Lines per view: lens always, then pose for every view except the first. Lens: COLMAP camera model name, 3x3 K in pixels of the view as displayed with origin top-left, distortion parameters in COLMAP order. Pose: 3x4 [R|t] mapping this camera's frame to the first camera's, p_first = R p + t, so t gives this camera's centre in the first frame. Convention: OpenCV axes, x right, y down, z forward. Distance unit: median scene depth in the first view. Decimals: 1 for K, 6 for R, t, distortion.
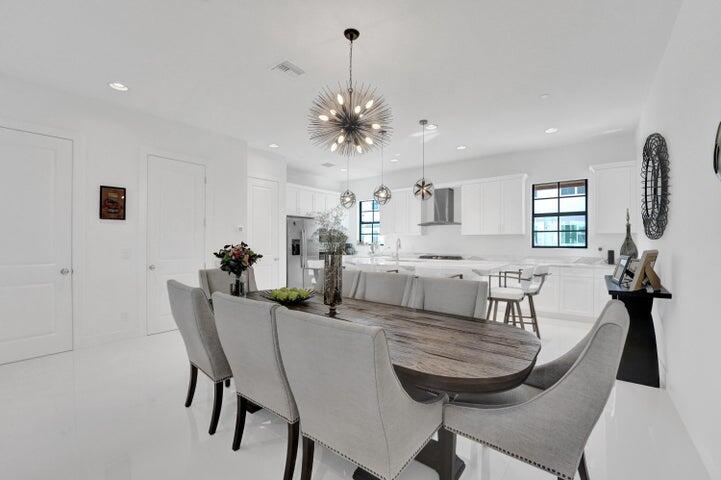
lens RADIAL K [[293.2, 0, 360.9], [0, 293.2, 243.5], [0, 0, 1]] dist [-0.000287, 0.000003]
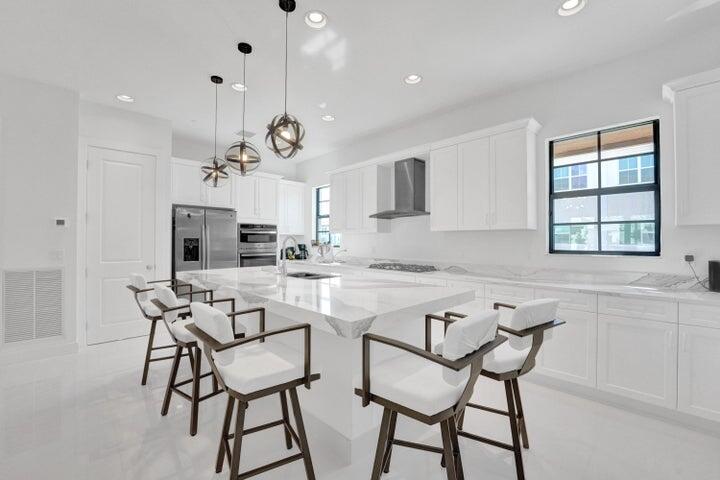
lens RADIAL K [[291.3, 0, 360.0], [0, 291.3, 240.0], [0, 0, 1]] dist [-0.012905, 0.000041]
pose [[0.989808, 0.000709, -0.142404, 0.307860], [-0.002282, 0.999938, -0.010879, -0.004222], [0.142388, 0.011093, 0.989749, 0.405781]]
